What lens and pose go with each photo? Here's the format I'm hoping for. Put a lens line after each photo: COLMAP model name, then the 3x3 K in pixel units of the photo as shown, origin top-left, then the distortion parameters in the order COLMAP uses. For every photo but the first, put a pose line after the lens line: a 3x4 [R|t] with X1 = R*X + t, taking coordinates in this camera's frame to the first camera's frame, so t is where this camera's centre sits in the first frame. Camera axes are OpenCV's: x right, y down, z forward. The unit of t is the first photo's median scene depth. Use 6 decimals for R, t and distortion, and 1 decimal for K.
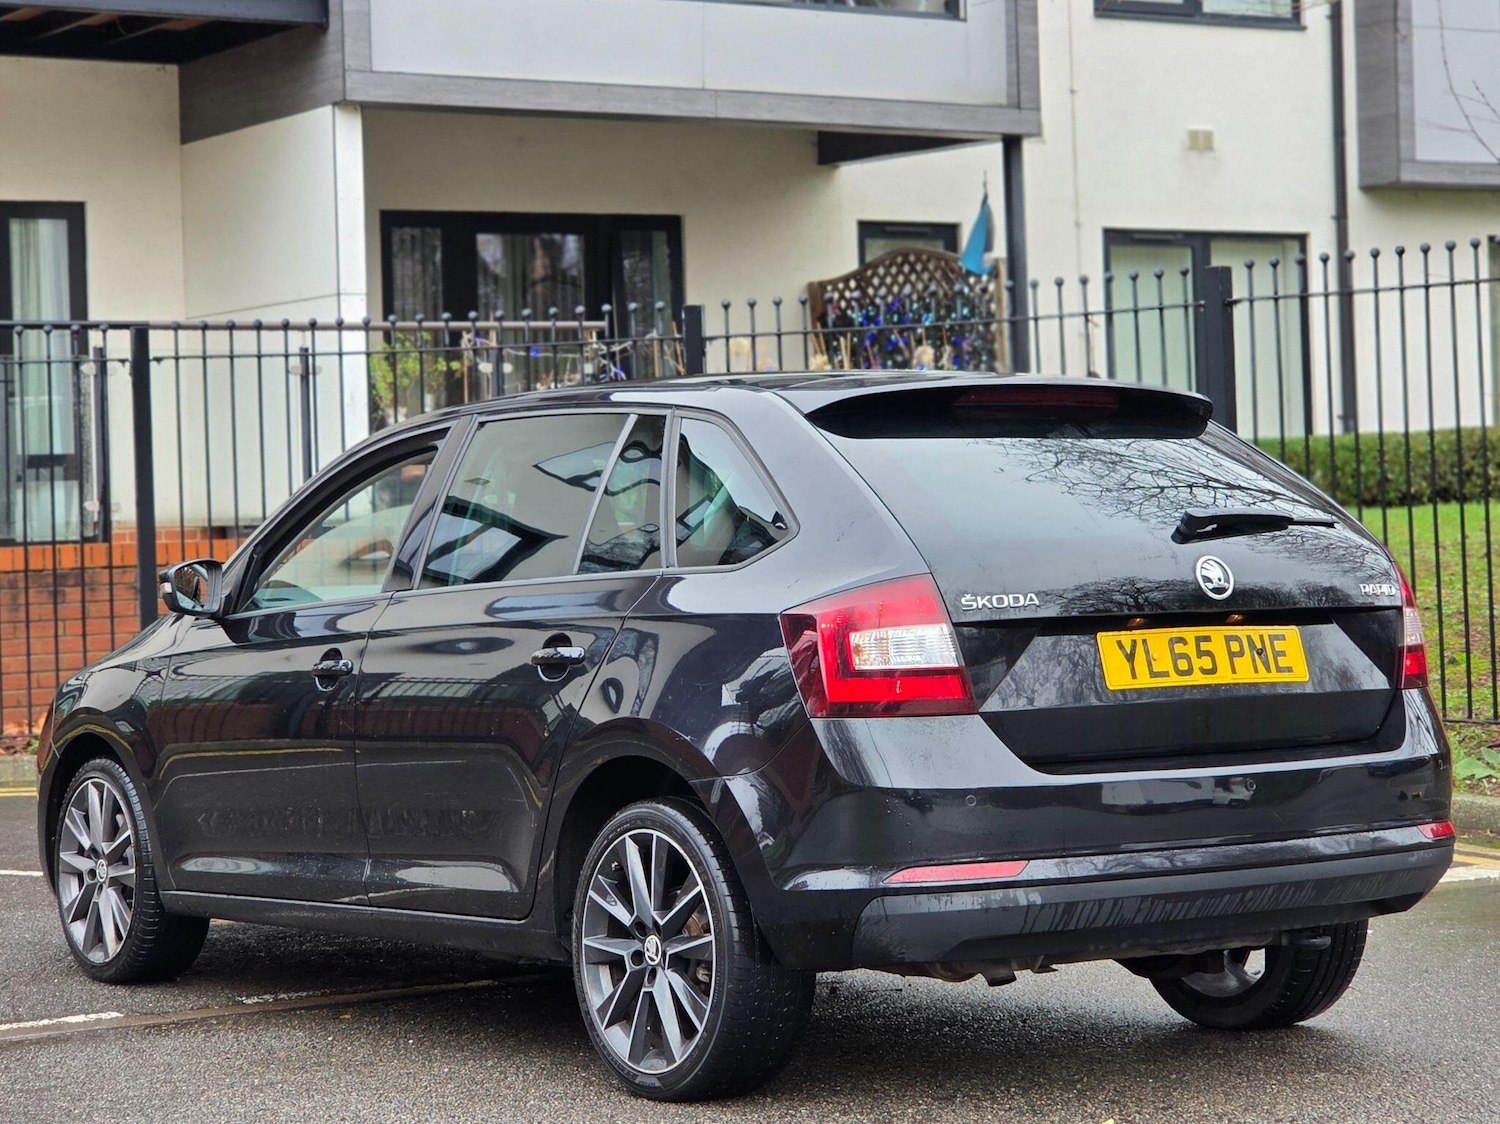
lens RADIAL K [[3546.8, 0, 750.0], [0, 3546.8, 562.0], [0, 0, 1]] dist [-0.755881, 9.446100]
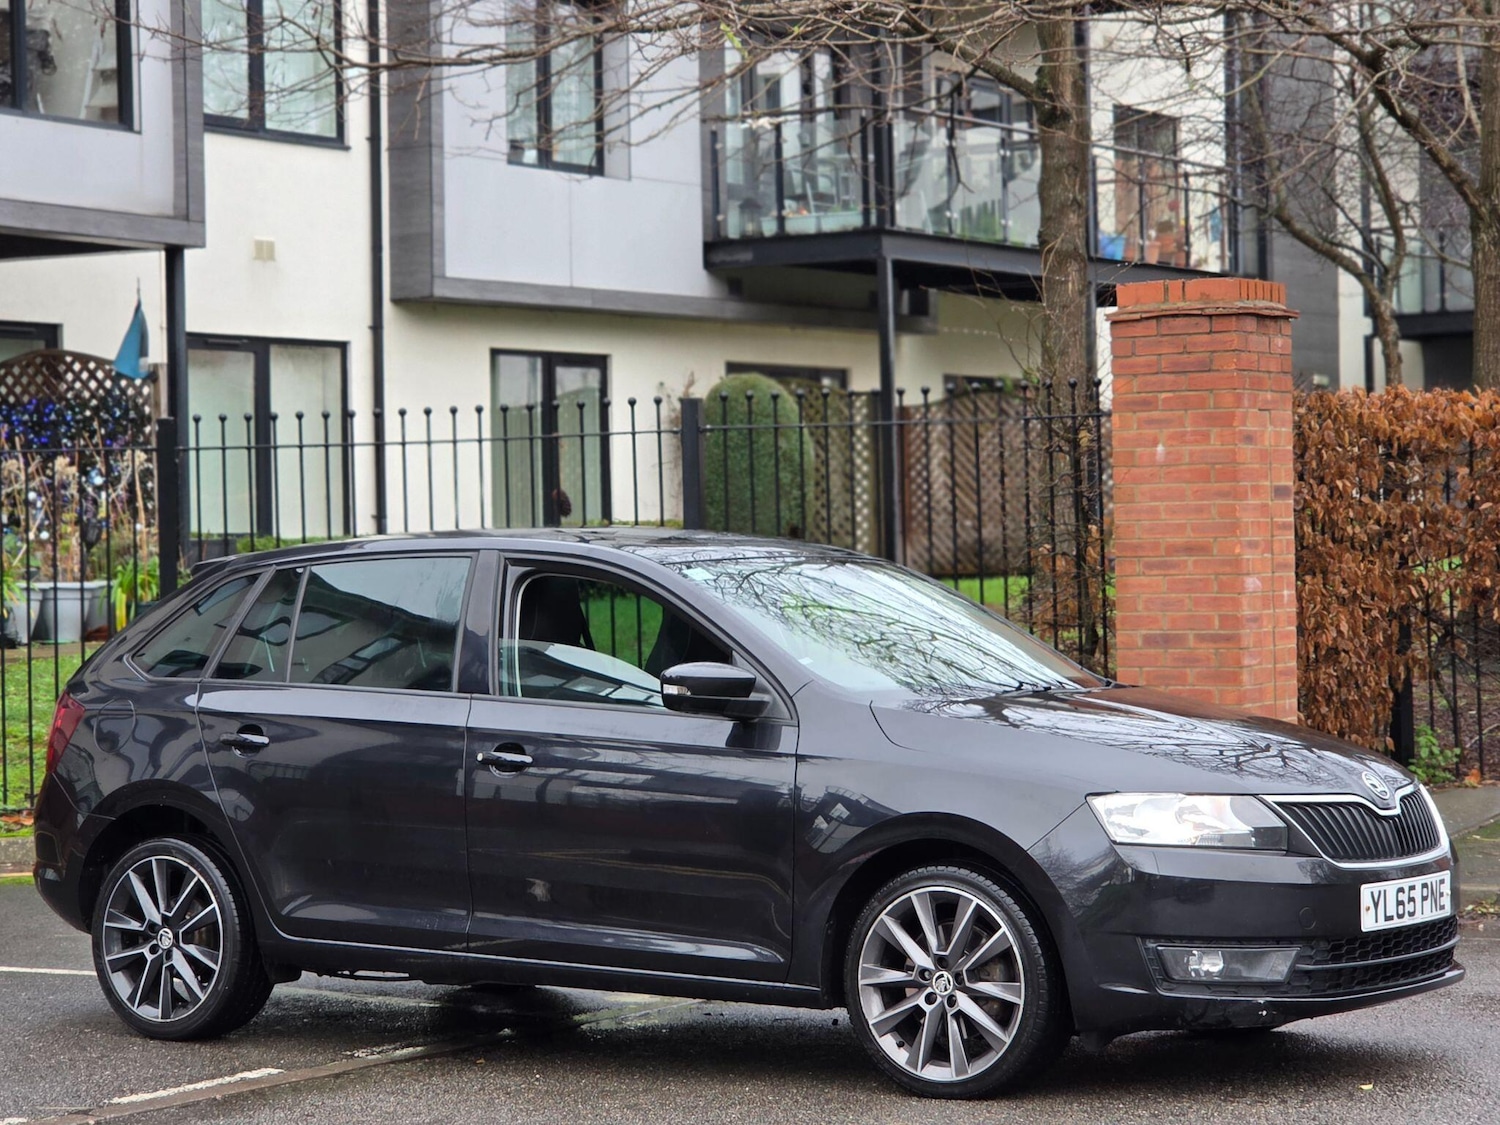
lens RADIAL K [[3668.0, 0, 727.0], [0, 3668.0, 561.5], [0, 0, 1]] dist [-0.538111, 9.617713]
pose [[0.905543, 0.010522, 0.424125, -0.237317], [-0.000843, 0.999735, -0.023003, -0.002838], [-0.424254, 0.020472, 0.905312, -0.050405]]
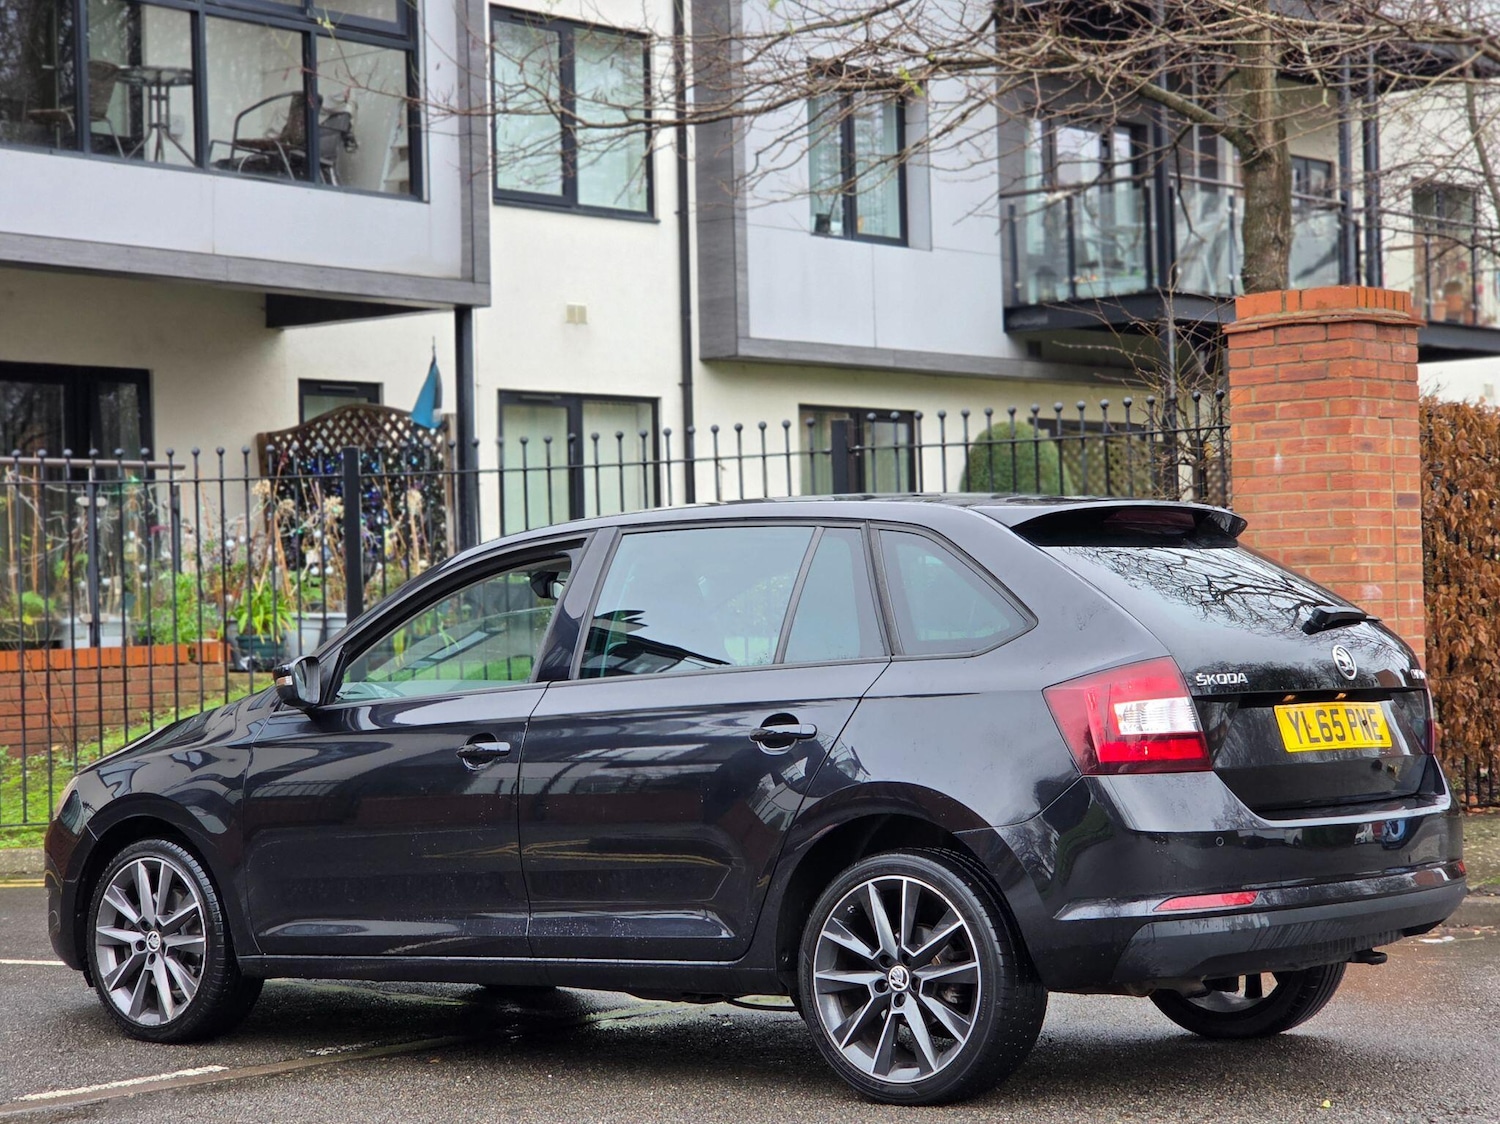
lens RADIAL K [[3151.6, 0, 752.8], [0, 3151.6, 619.2], [0, 0, 1]] dist [-0.296065, 3.751704]
pose [[0.955558, 0.004996, 0.294760, -0.136222], [0.002472, 0.999686, -0.024955, 0.005698], [-0.294792, 0.024575, 0.955245, 0.002342]]
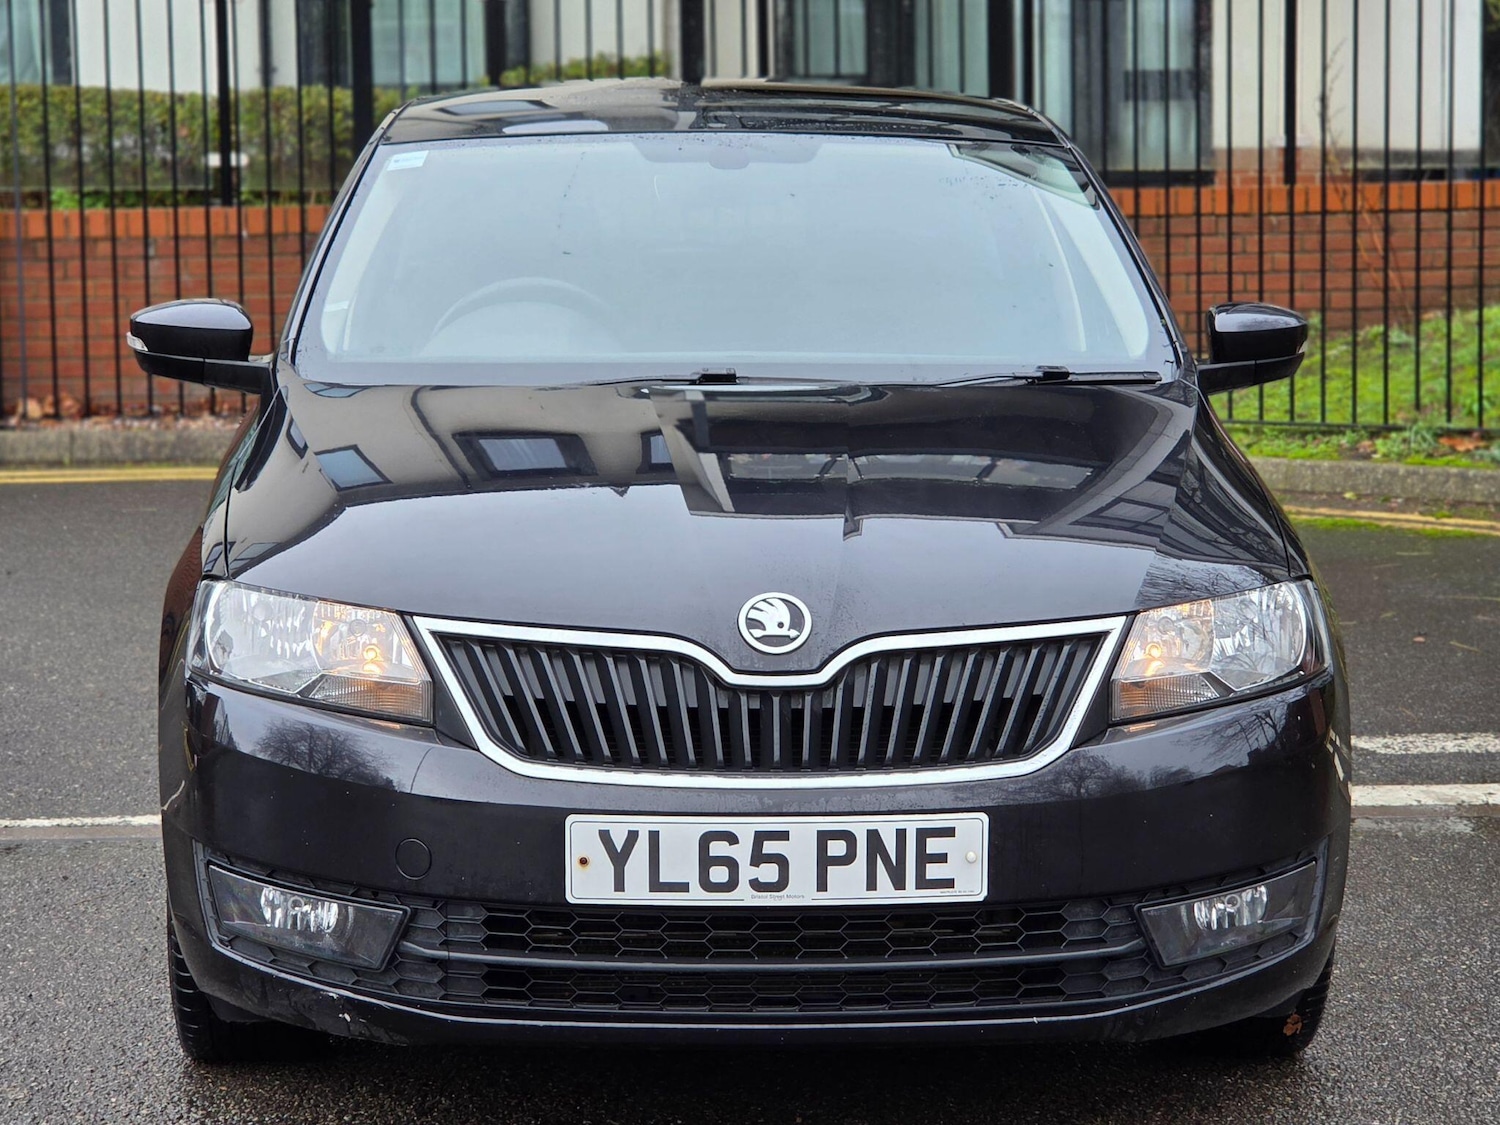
lens RADIAL K [[3668.0, 0, 727.0], [0, 3668.0, 561.5], [0, 0, 1]] dist [-0.538111, 9.617713]
pose [[0.874056, 0.077685, -0.479574, 0.149429], [-0.020086, 0.992067, 0.124094, -0.018133], [0.485410, -0.098832, 0.868683, 0.134306]]
